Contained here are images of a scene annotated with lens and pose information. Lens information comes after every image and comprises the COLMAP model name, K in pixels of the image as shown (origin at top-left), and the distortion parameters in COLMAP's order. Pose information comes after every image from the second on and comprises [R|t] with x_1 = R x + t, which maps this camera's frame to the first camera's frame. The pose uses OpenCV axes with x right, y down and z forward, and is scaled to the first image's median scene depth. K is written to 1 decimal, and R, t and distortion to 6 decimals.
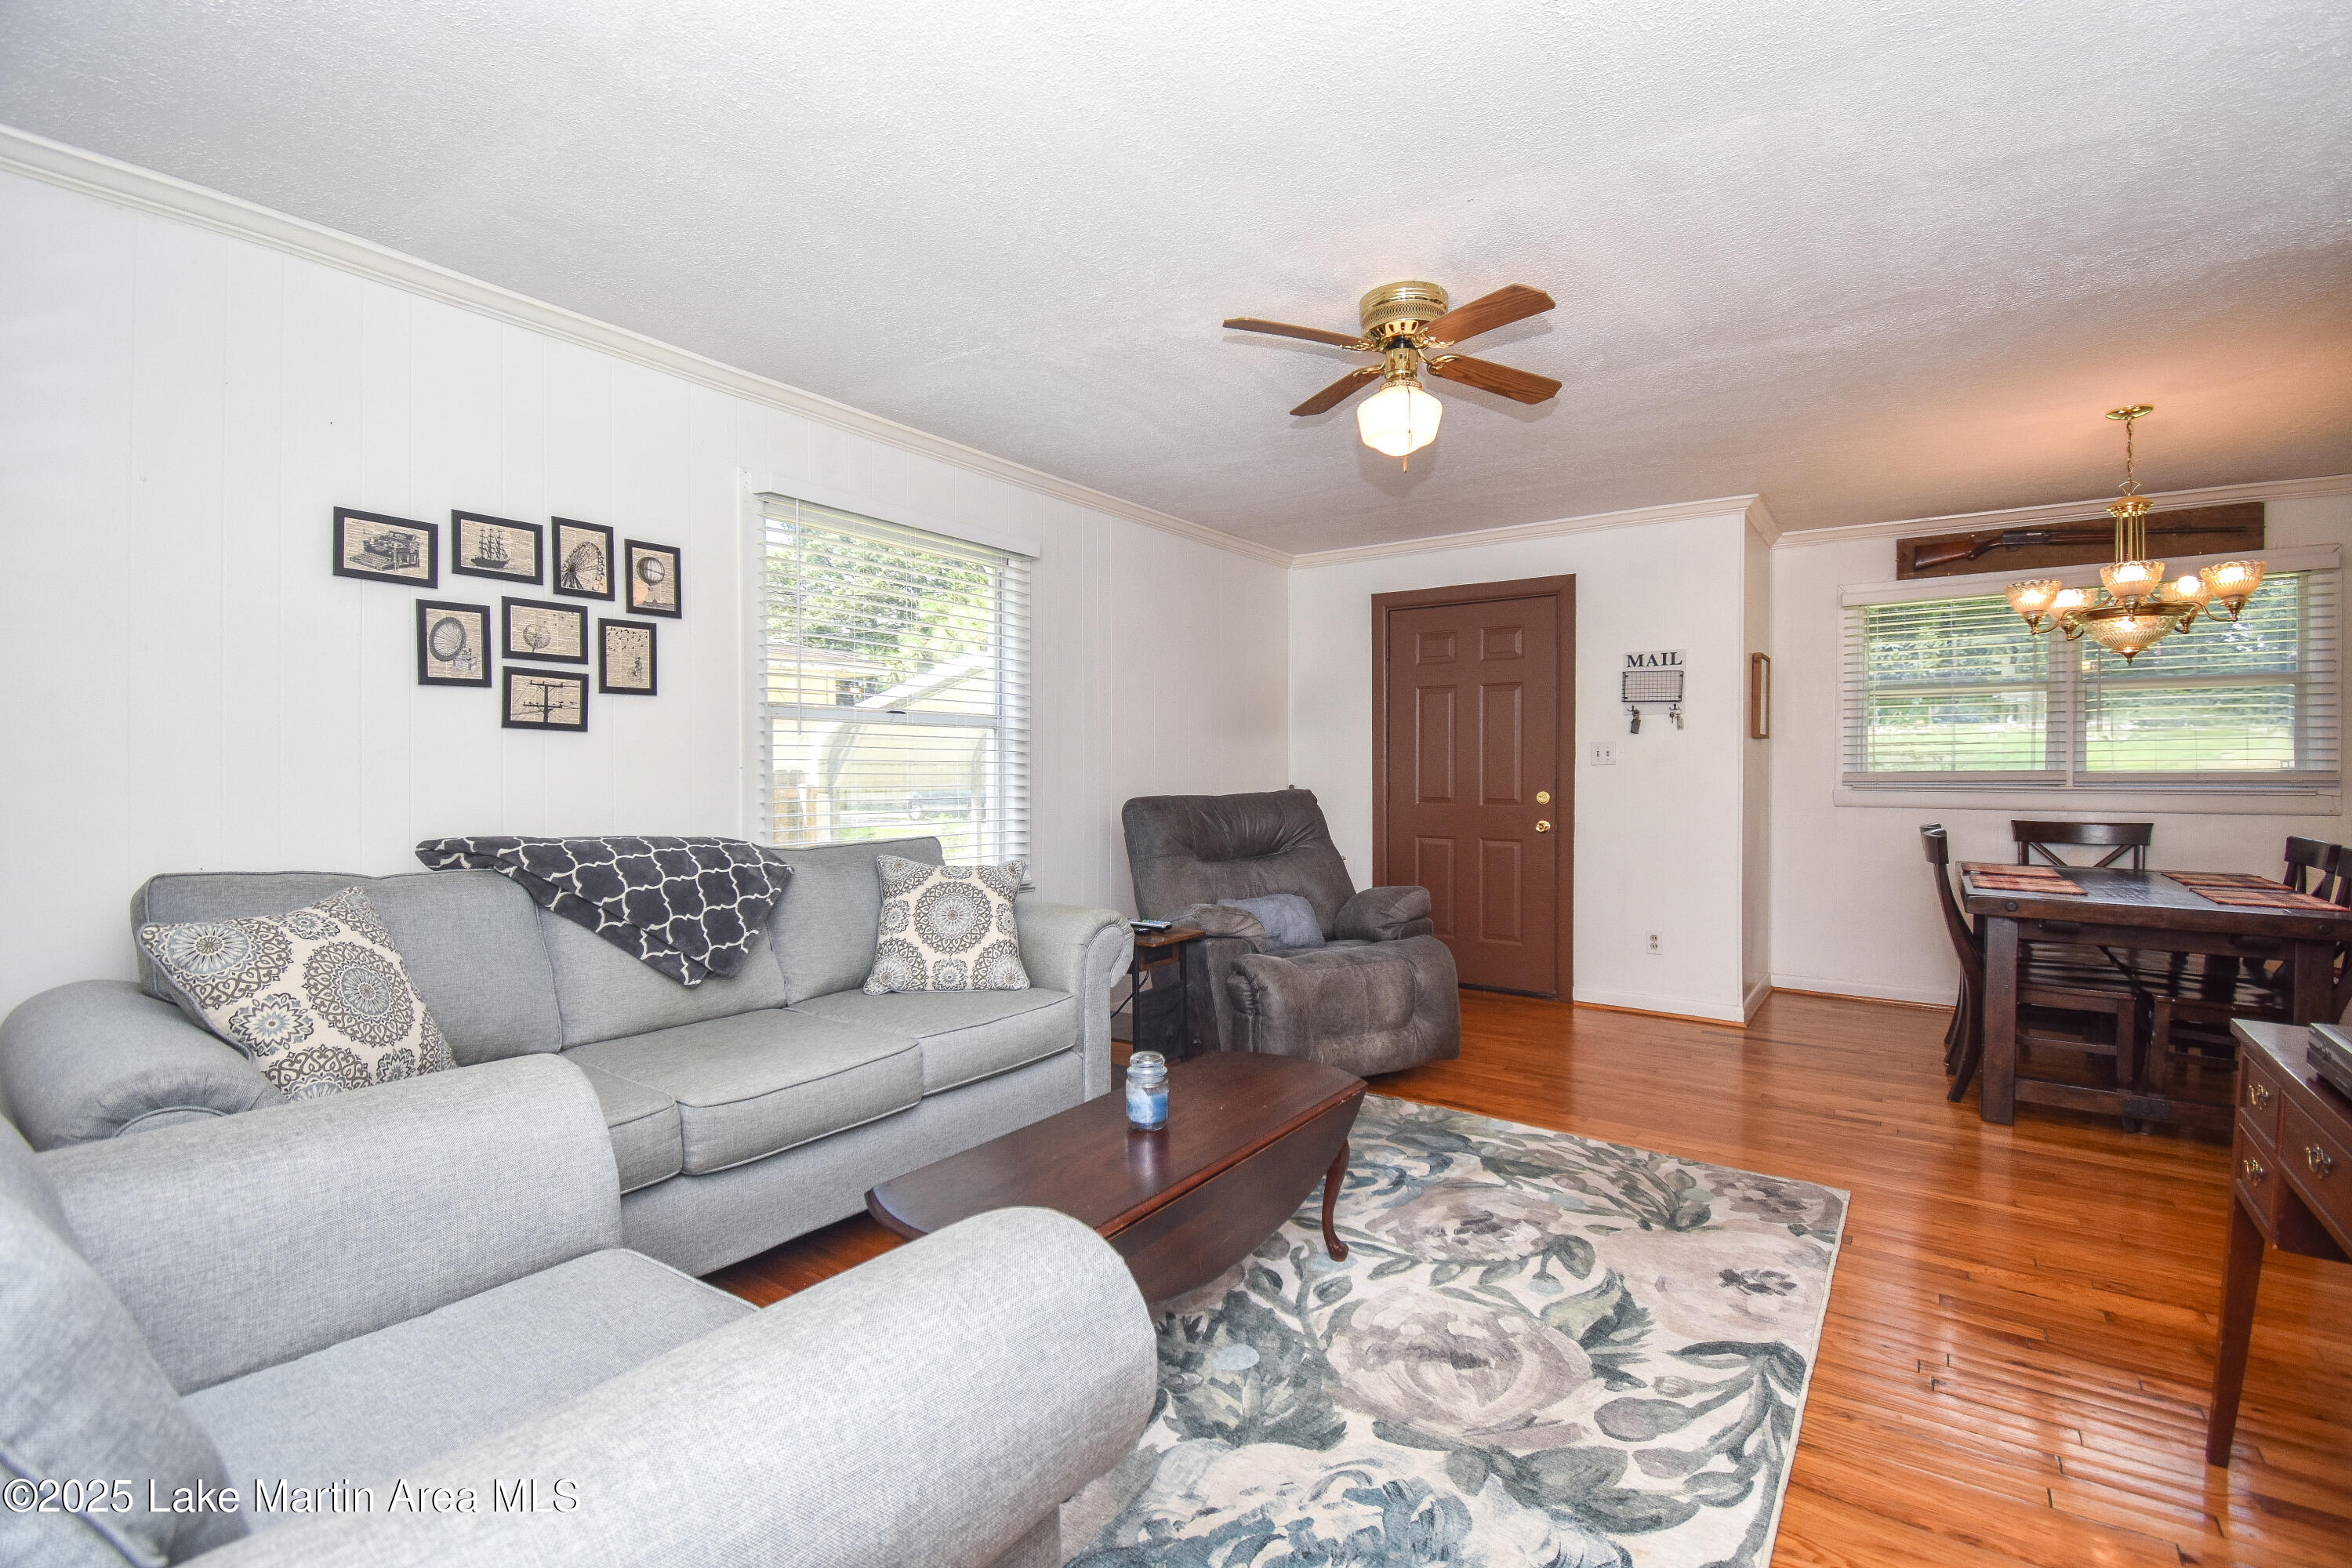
lens RADIAL K [[1037.8, 0, 1190.2], [0, 1037.8, 786.0], [0, 0, 1]] dist [0.020241, -0.022195]
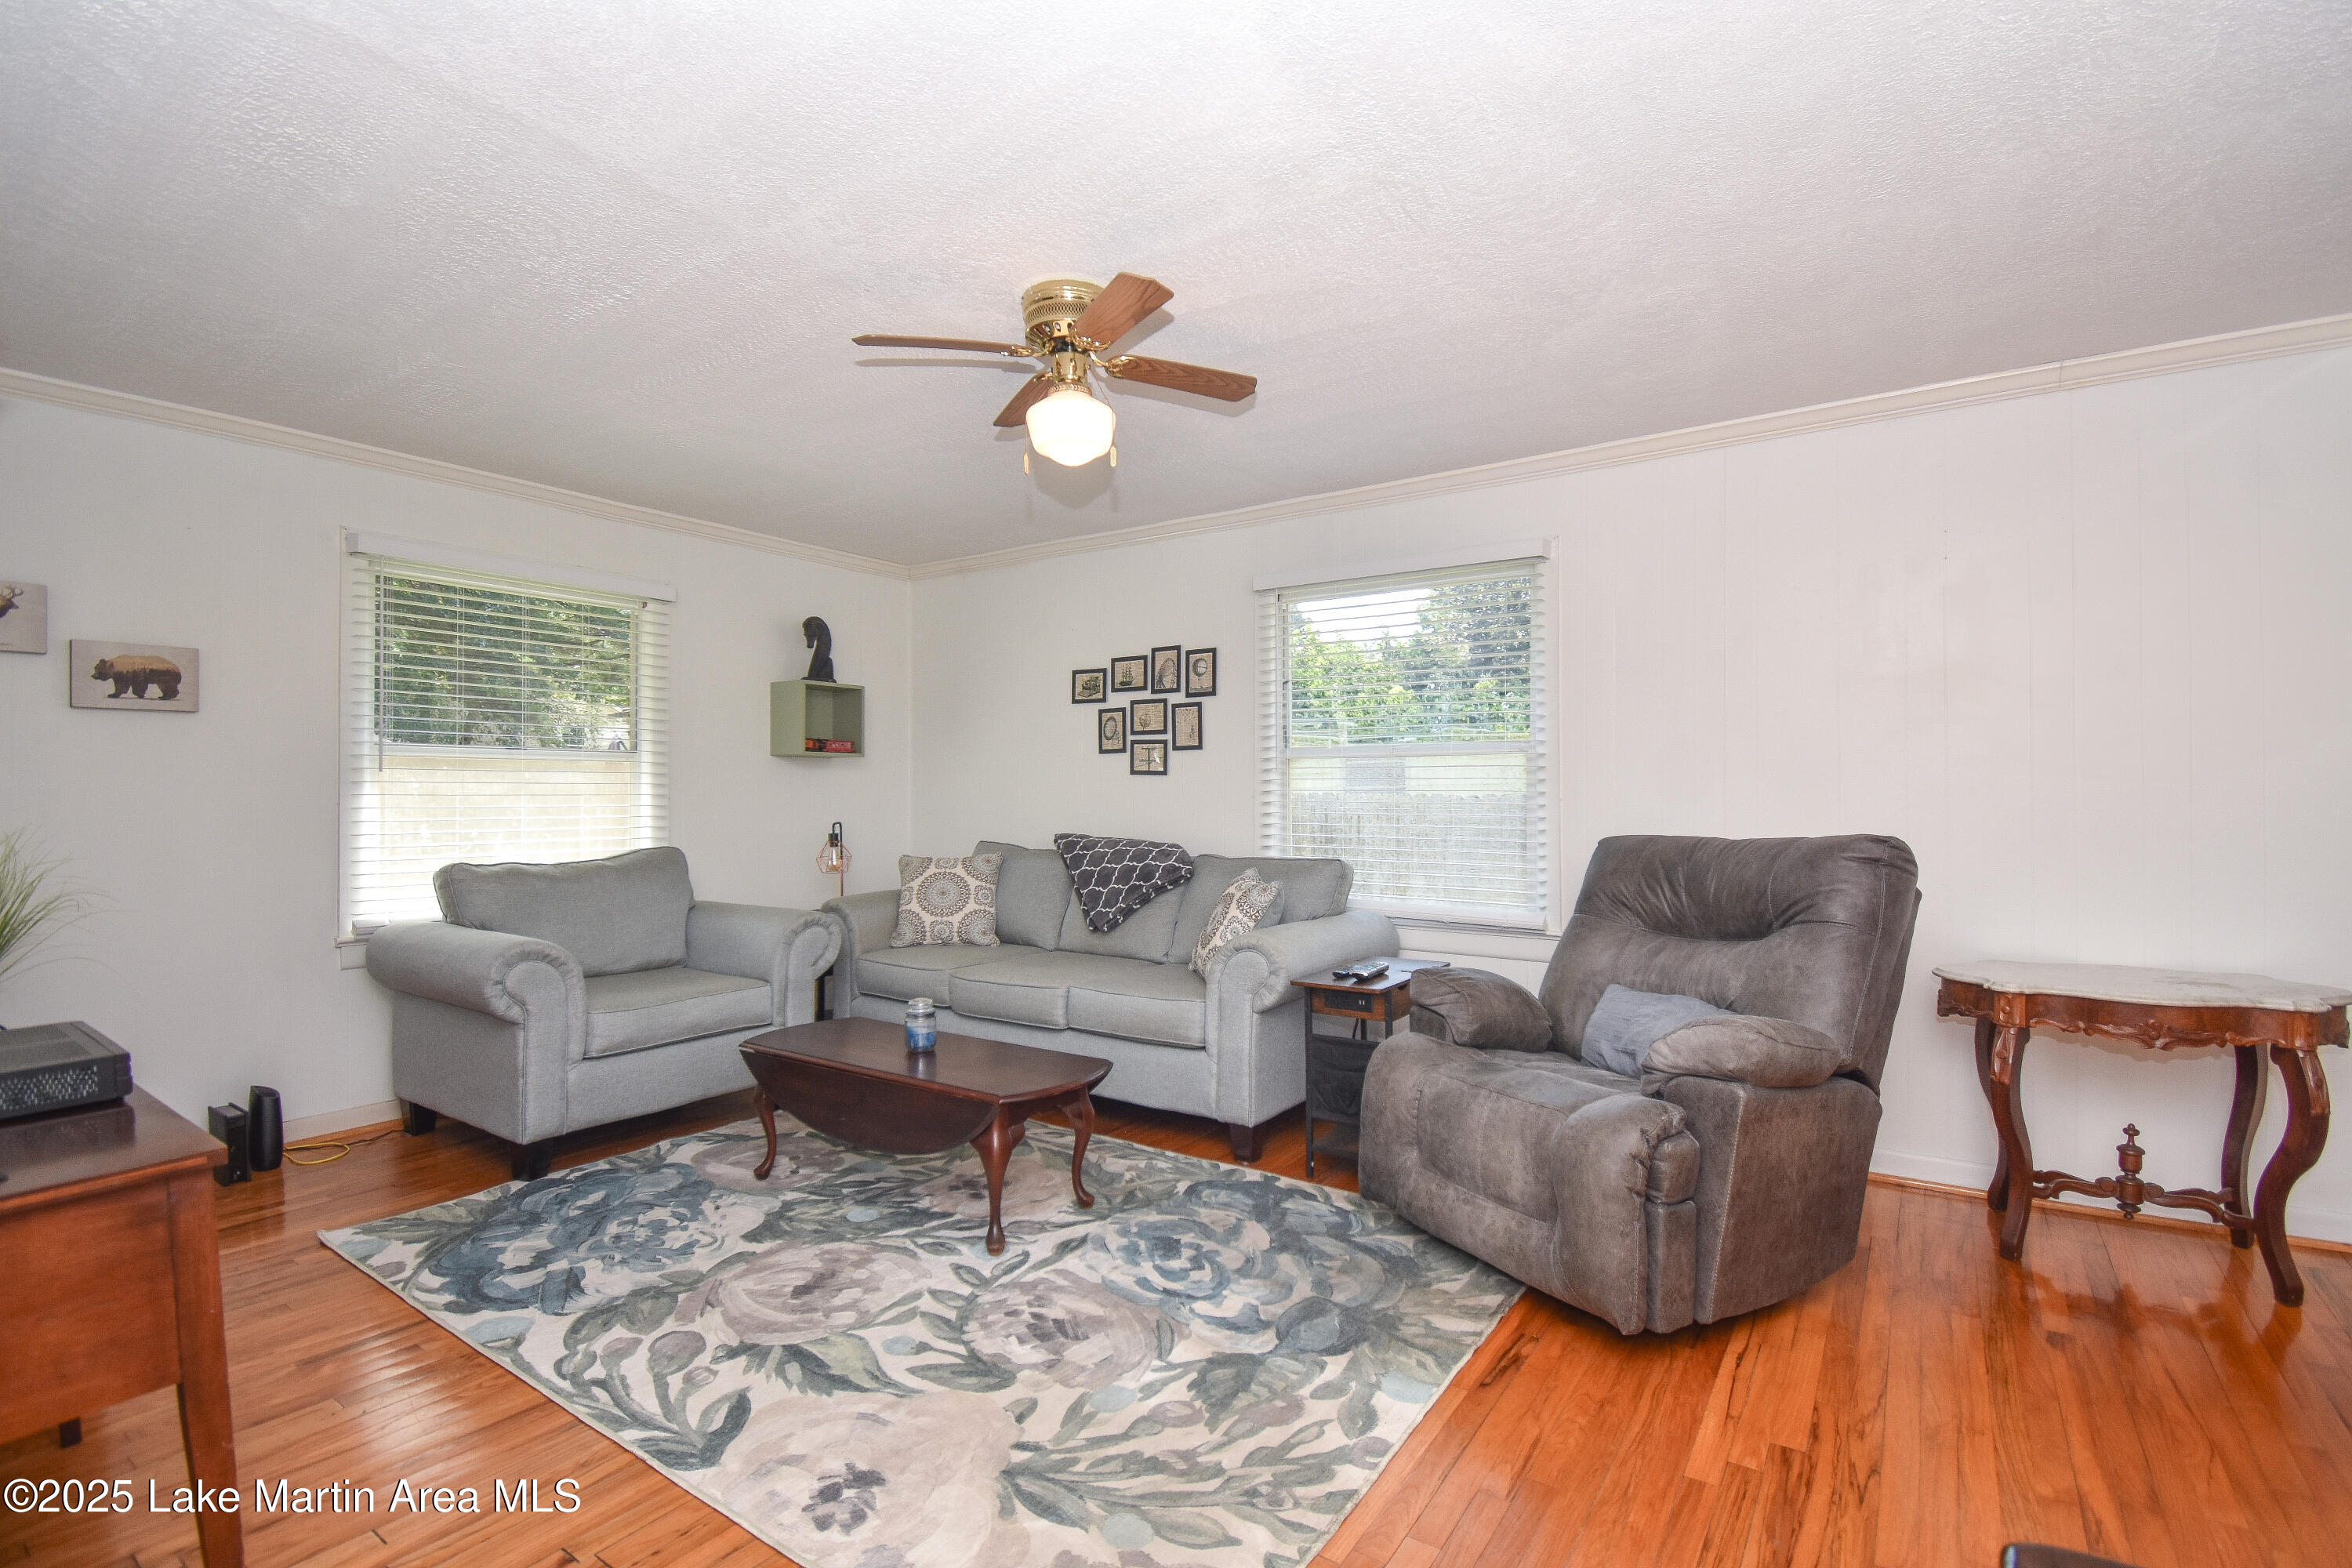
lens RADIAL K [[1060.1, 0, 1192.8], [0, 1060.1, 787.6], [0, 0, 1]] dist [0.027153, -0.029832]
pose [[0.022645, -0.007323, -0.999717, 1.165365], [-0.015398, 0.999852, -0.007673, -0.022032], [0.999625, 0.015568, 0.022528, 1.088583]]
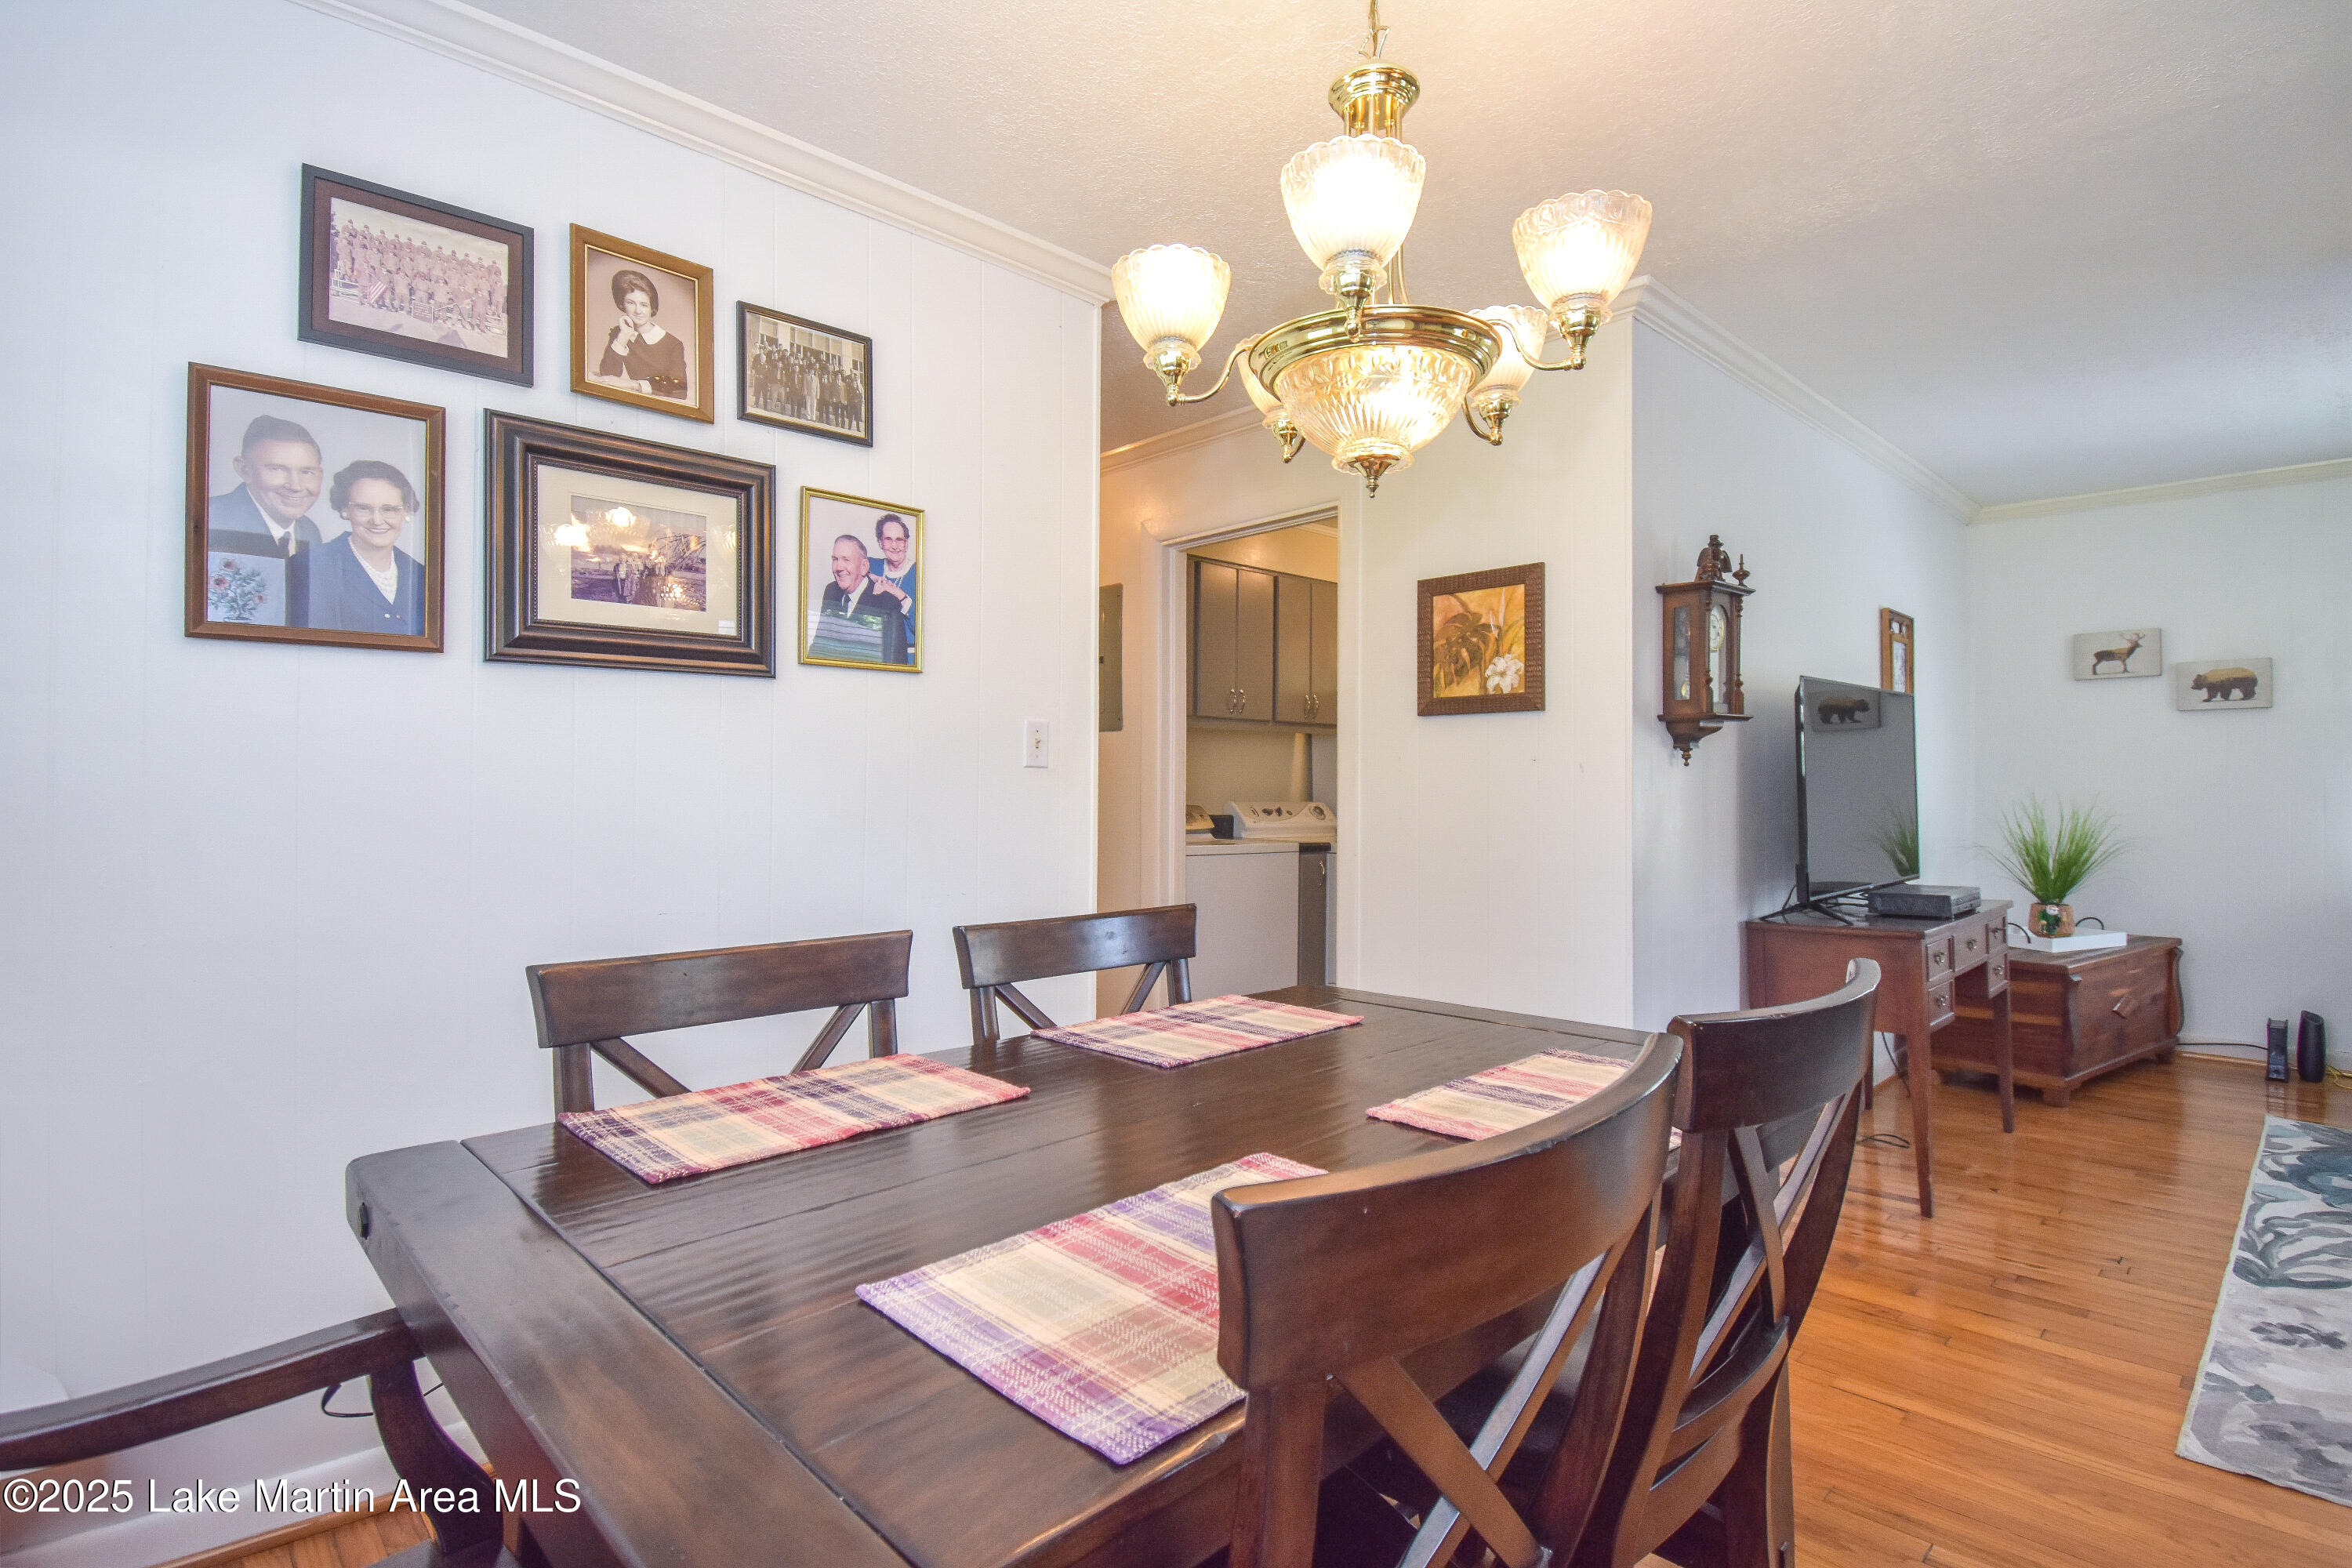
lens RADIAL K [[1135.4, 0, 1198.9], [0, 1135.4, 782.6], [0, 0, 1]] dist [0.002031, -0.015184]
pose [[-0.984414, -0.003036, 0.175840, 1.172750], [-0.000035, 0.999854, 0.017067, -0.018736], [-0.175866, 0.016794, -0.984271, 1.881685]]
